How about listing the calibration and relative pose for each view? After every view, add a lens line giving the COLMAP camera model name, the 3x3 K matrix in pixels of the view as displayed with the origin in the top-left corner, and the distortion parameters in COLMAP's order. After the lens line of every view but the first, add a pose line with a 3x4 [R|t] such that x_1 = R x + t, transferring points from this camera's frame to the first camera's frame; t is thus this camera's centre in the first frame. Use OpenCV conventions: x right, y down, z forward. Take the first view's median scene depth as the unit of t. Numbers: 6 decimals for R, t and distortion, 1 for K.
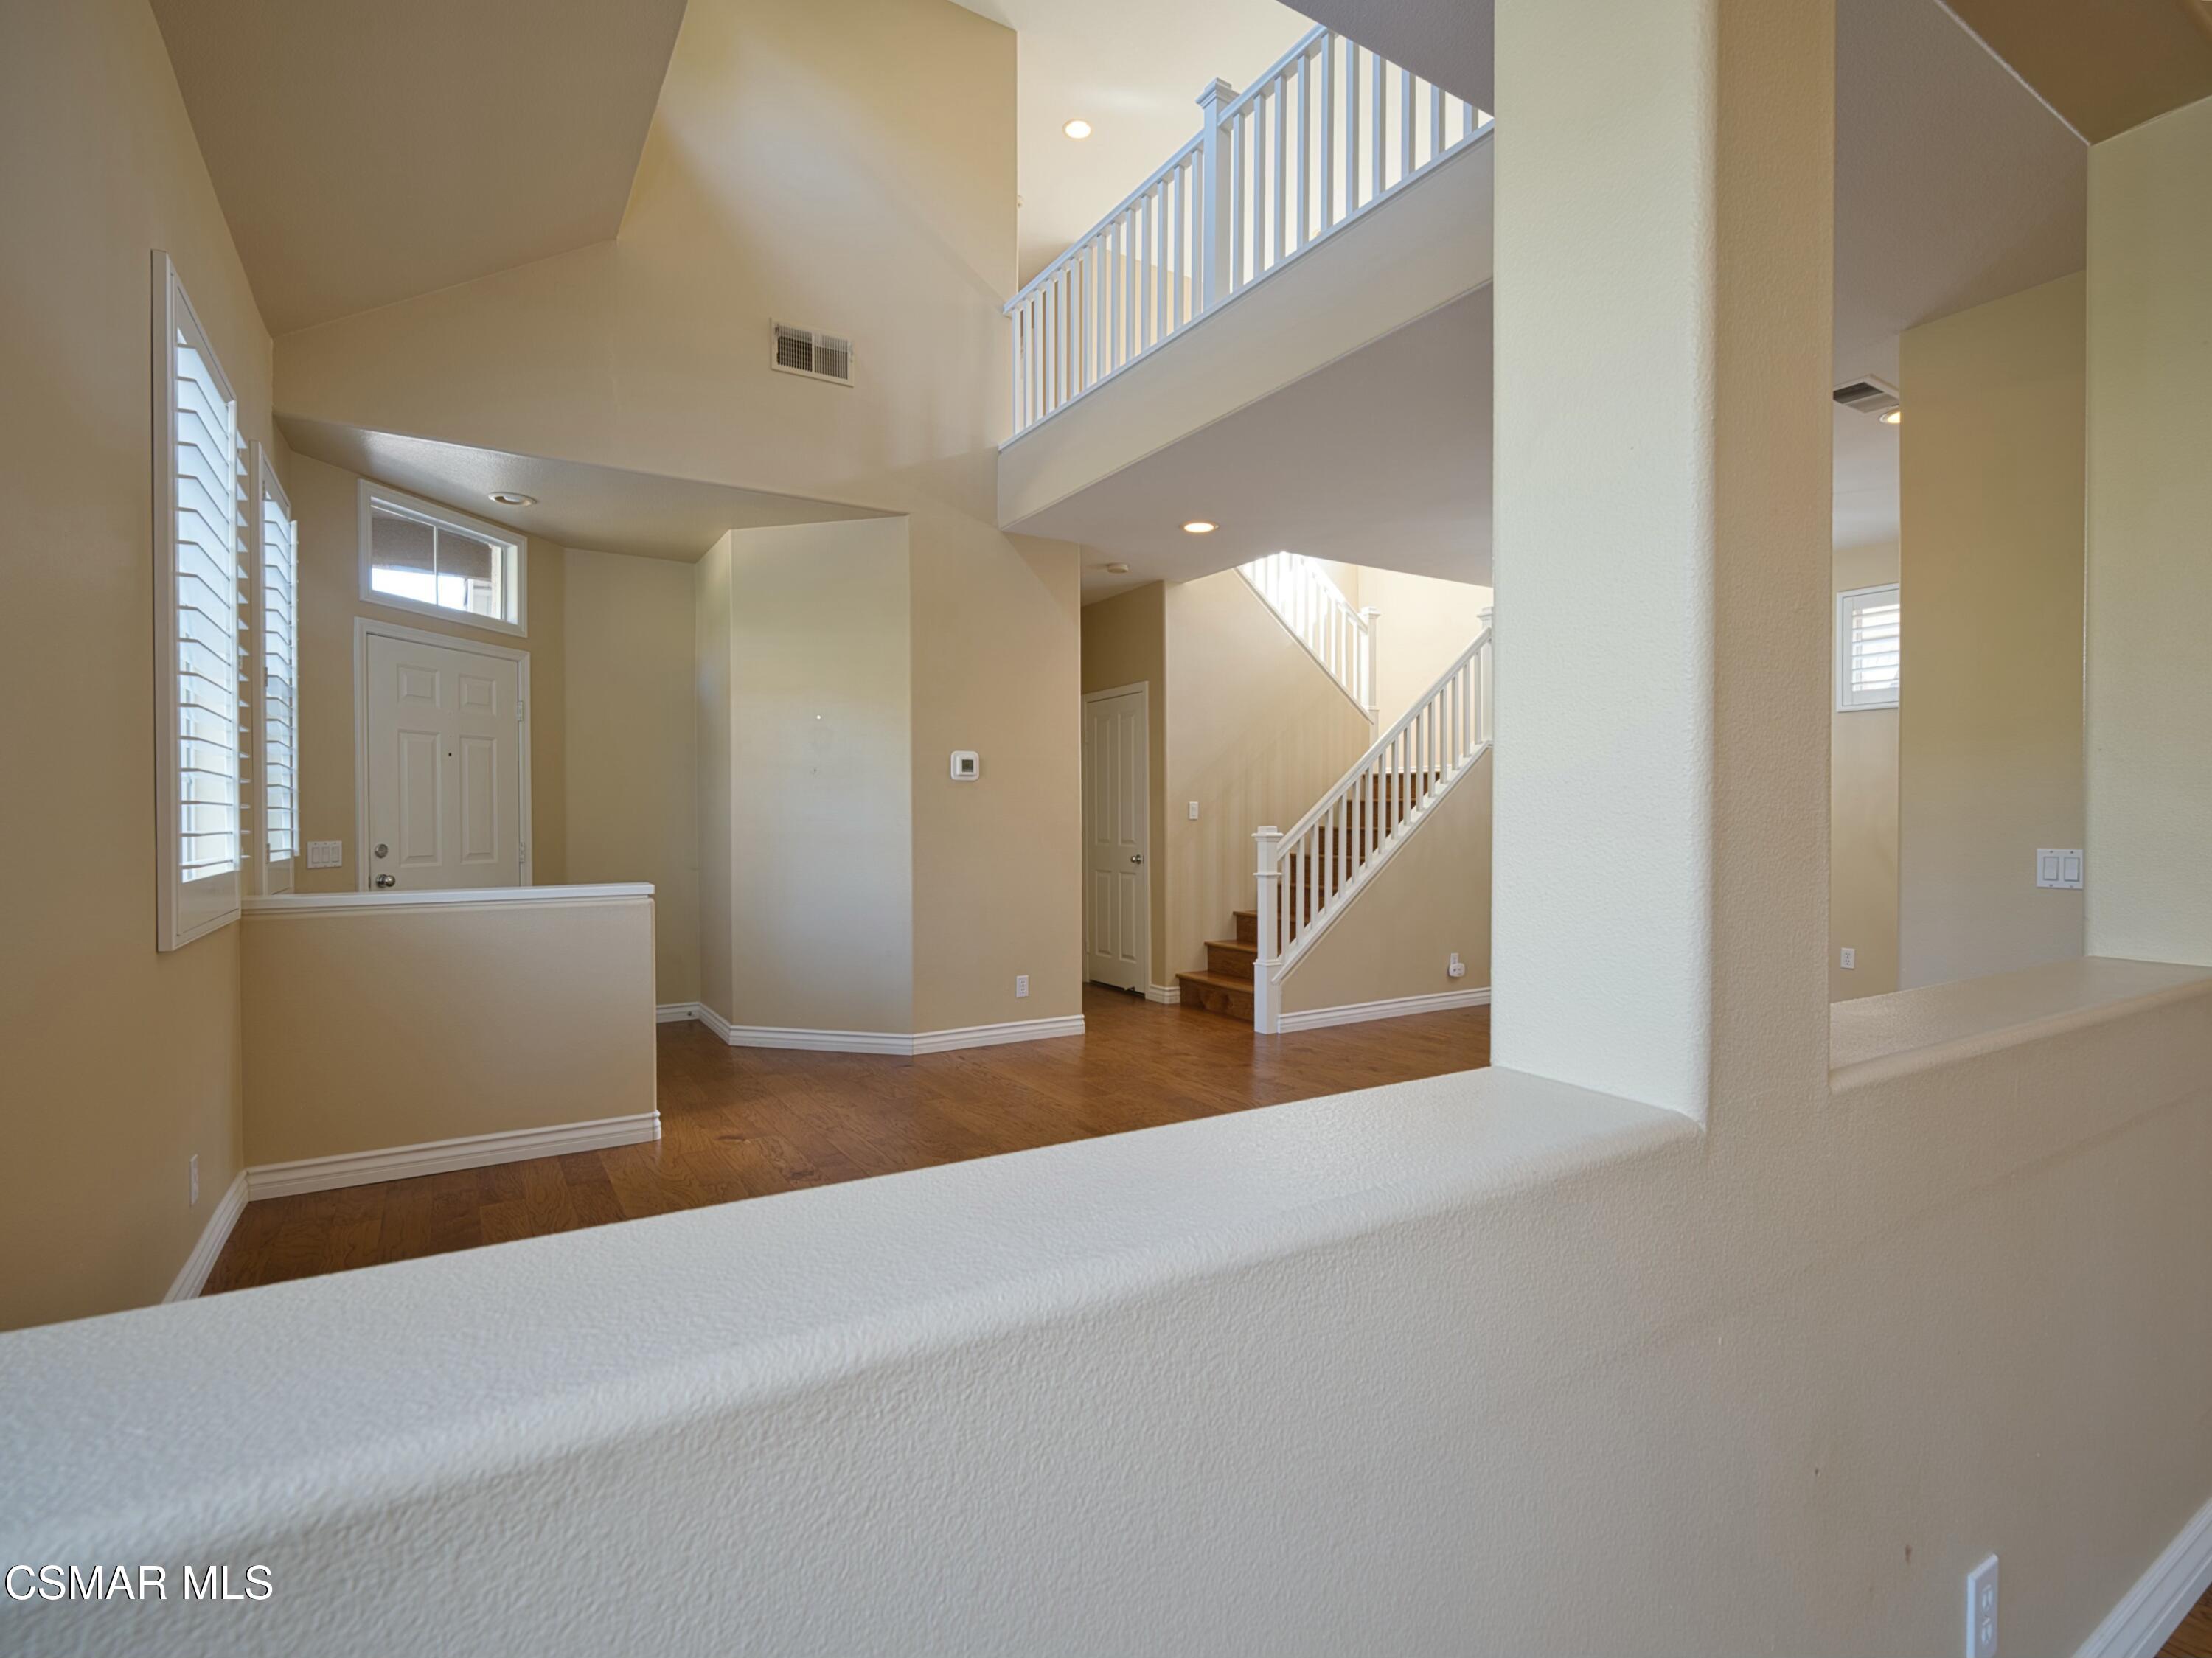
lens RADIAL K [[1047.9, 0, 1098.0], [0, 1047.9, 822.7], [0, 0, 1]] dist [-0.011855, 0.006127]
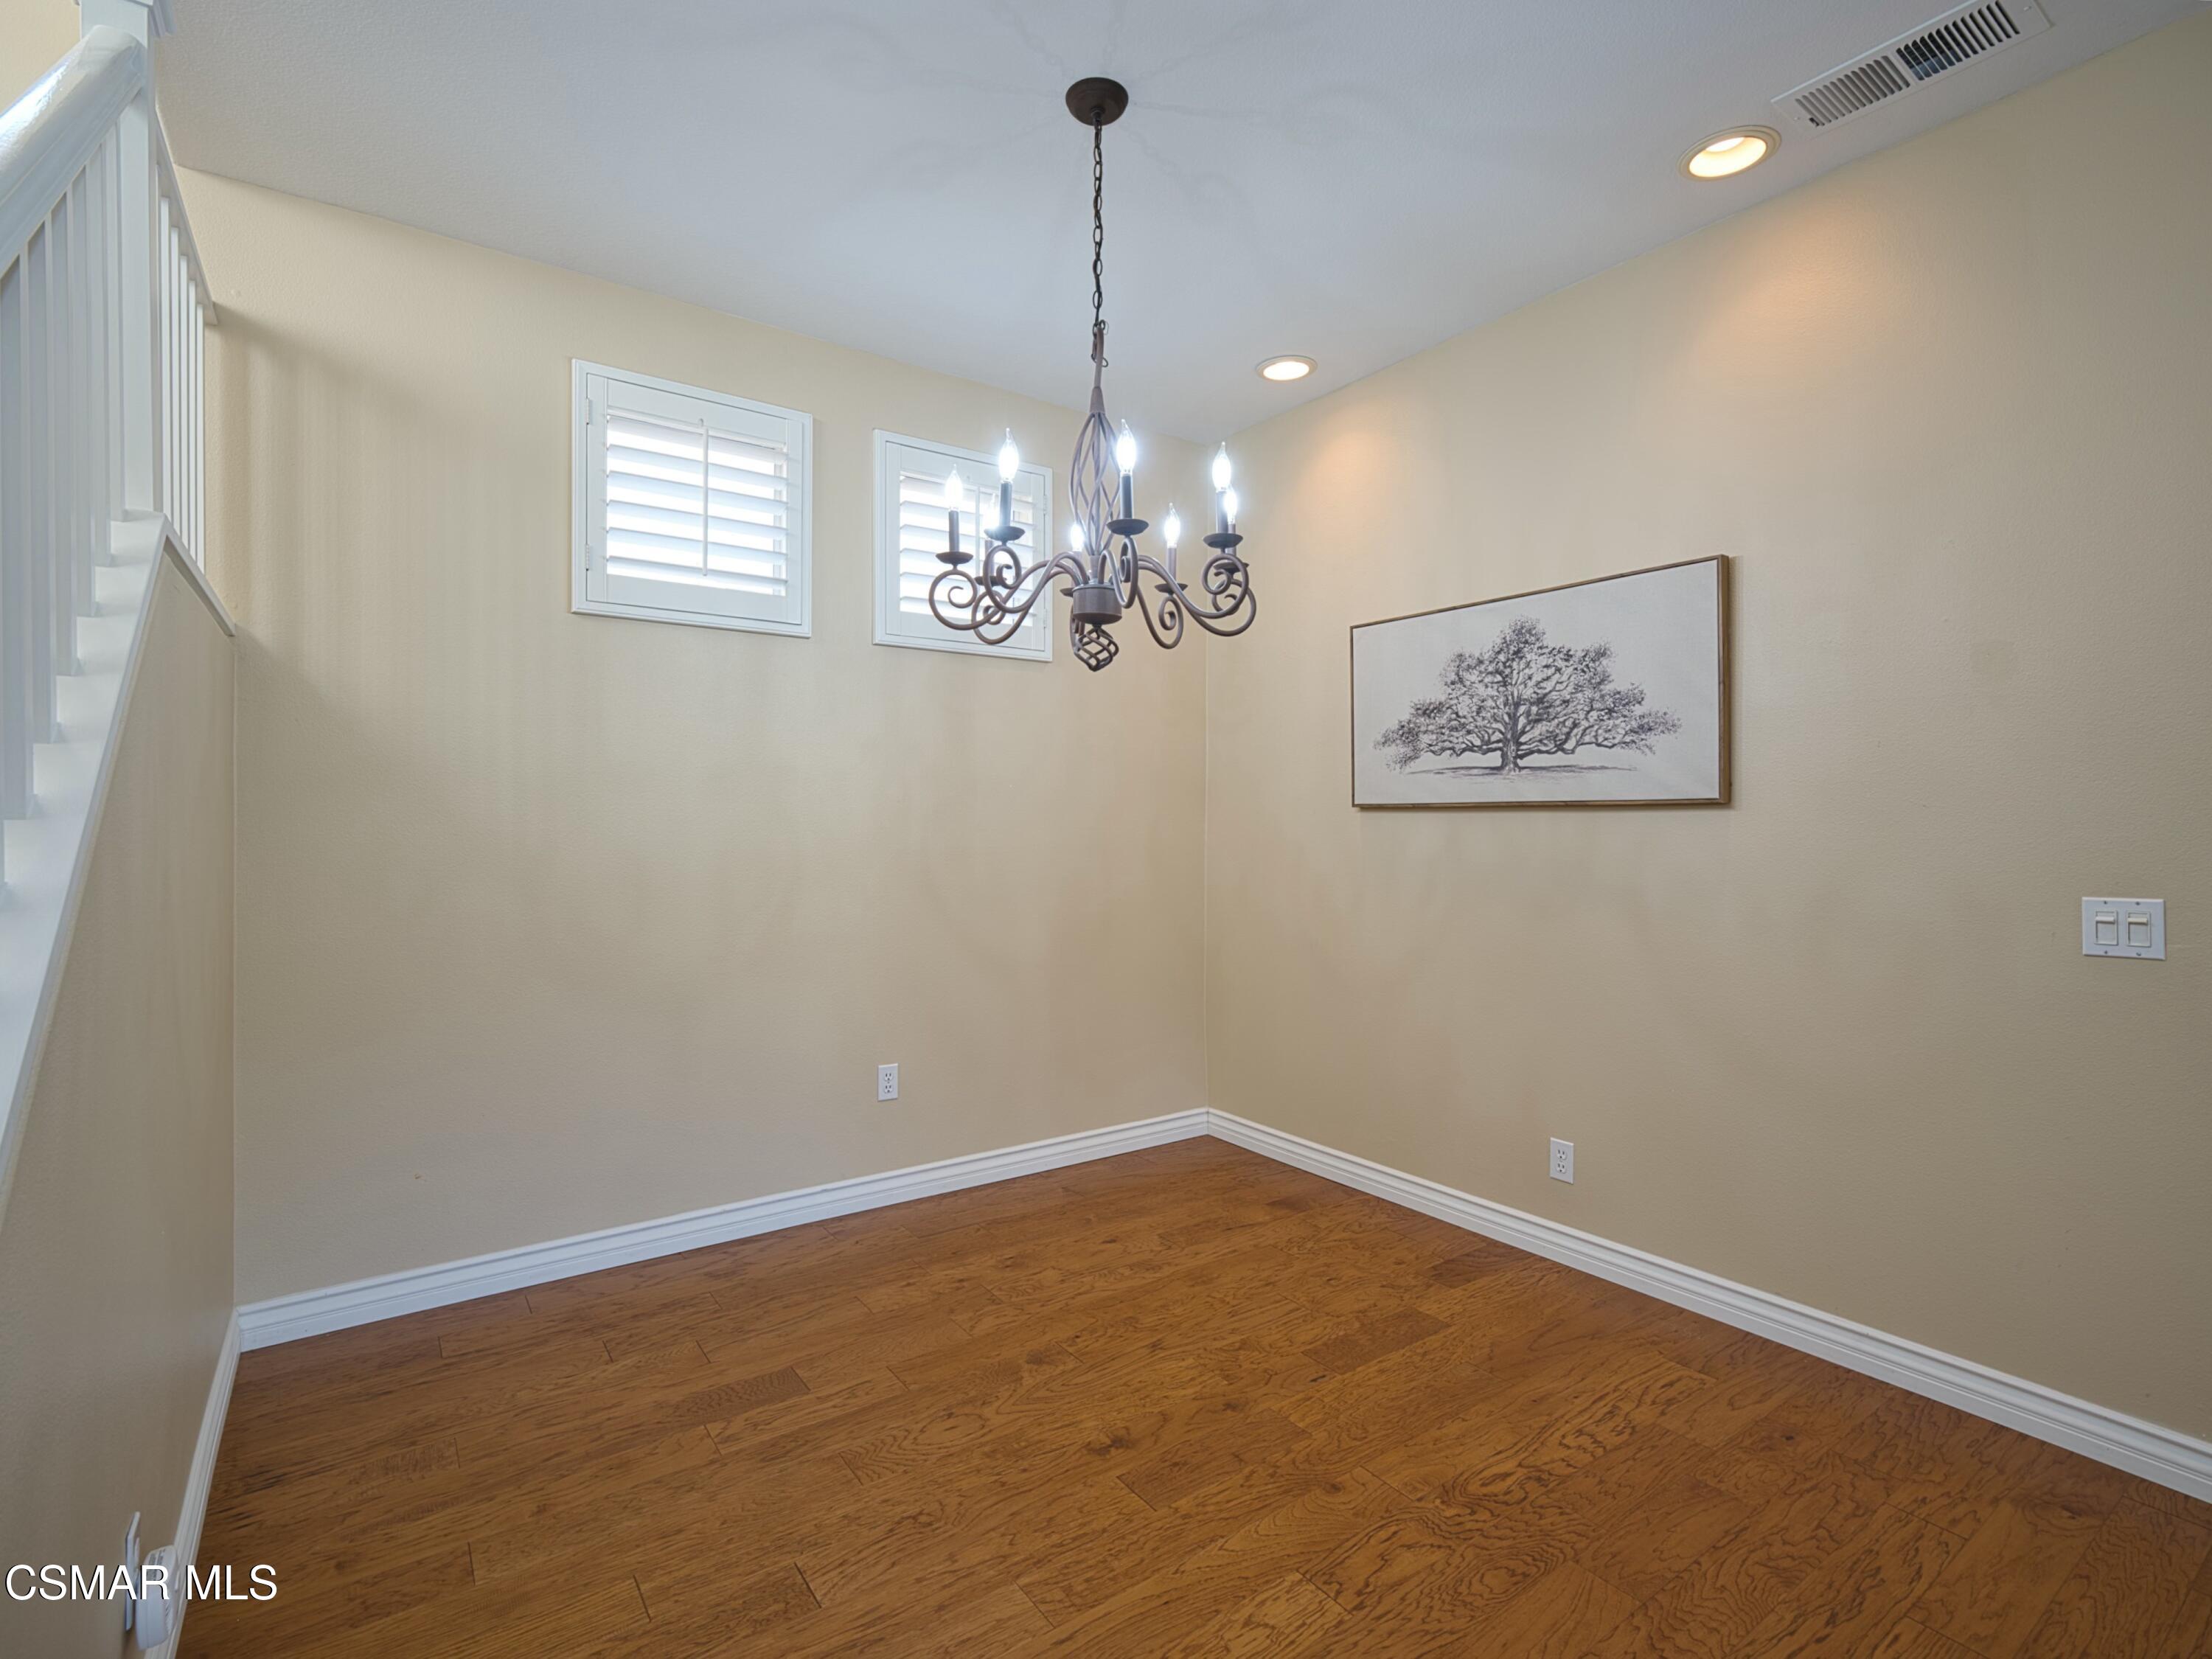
lens RADIAL K [[1047.9, 0, 1101.0], [0, 1047.9, 828.7], [0, 0, 1]] dist [-0.011855, 0.006127]
pose [[-0.072521, -0.008636, 0.997329, 0.141738], [0.001172, 0.999961, 0.008744, -0.012465], [-0.997366, 0.001803, -0.072508, 0.922844]]
